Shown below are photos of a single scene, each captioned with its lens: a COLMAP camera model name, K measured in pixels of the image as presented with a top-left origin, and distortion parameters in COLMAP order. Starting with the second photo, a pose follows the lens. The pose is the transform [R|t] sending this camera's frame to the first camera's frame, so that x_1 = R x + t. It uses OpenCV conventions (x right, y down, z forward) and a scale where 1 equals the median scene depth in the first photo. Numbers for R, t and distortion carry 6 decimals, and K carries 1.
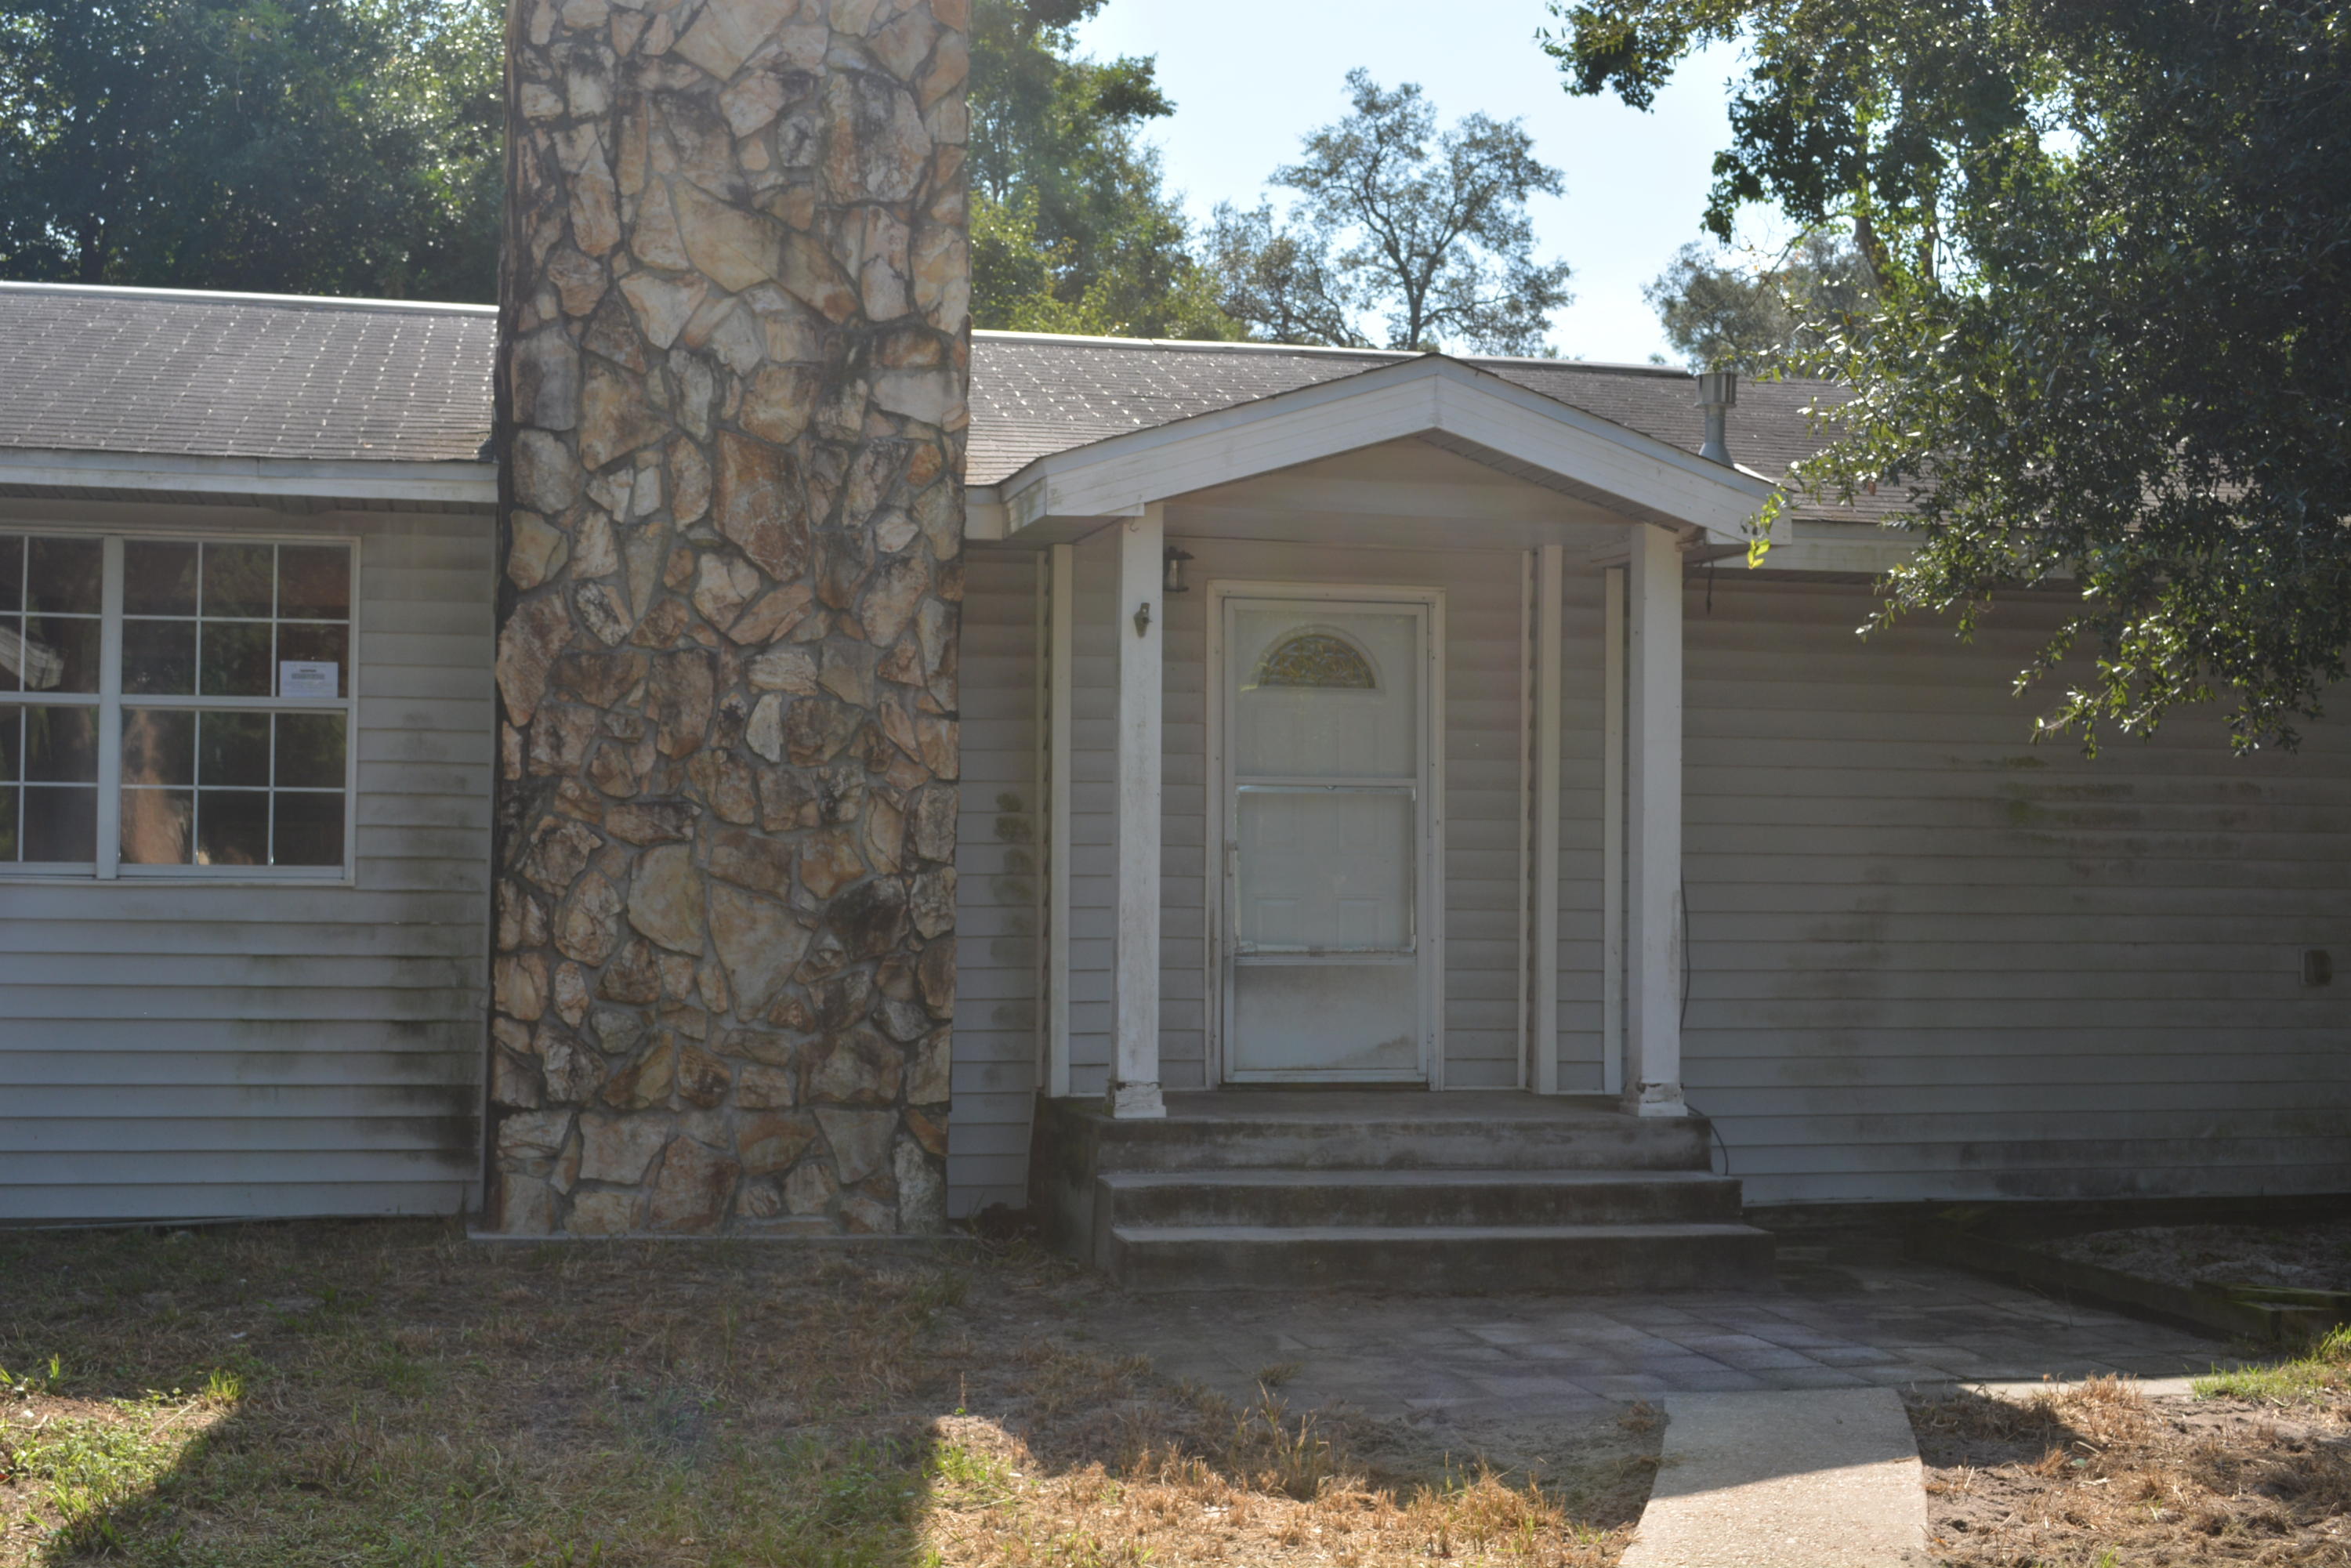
lens RADIAL K [[2942.0, 0, 1159.6], [0, 2942.0, 784.8], [0, 0, 1]] dist [-0.009939, 0.000000]
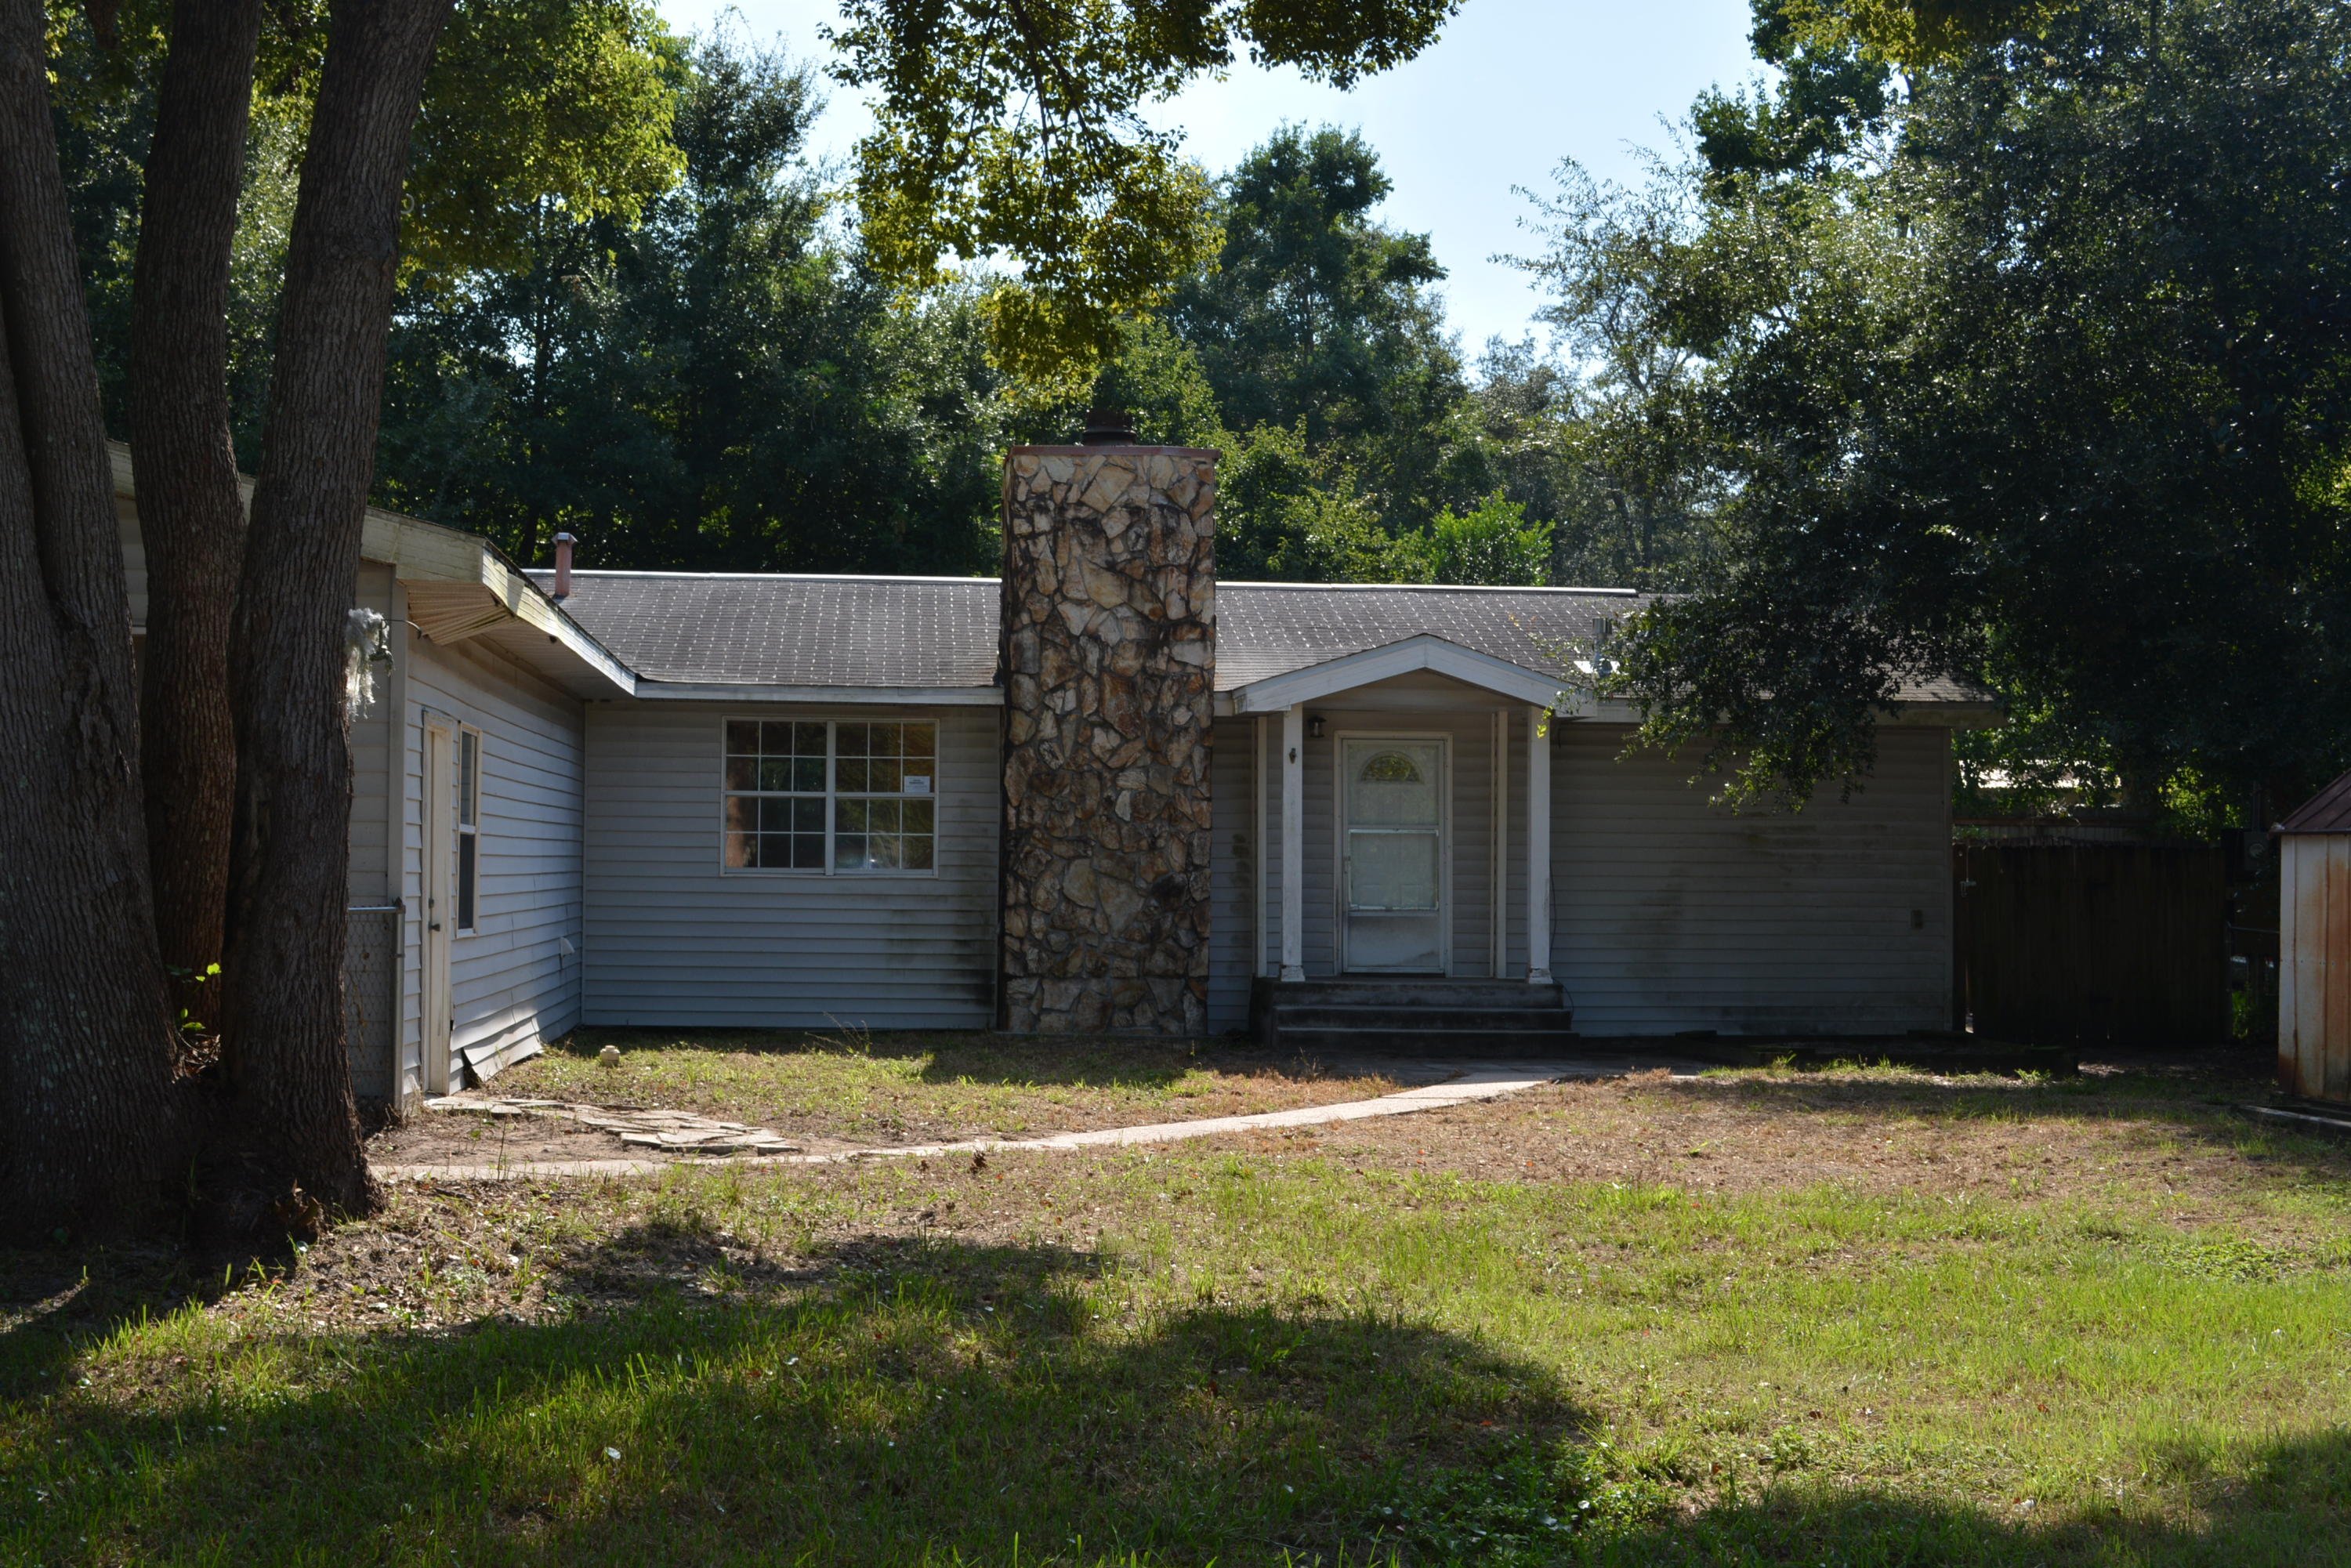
lens RADIAL K [[2942.0, 0, 1178.4], [0, 2942.0, 788.4], [0, 0, 1]] dist [-0.009939, 0.000000]
pose [[0.993346, -0.007377, -0.114934, 0.159267], [0.006568, 0.999951, -0.007411, -0.015475], [0.114983, 0.006607, 0.993345, -1.177726]]
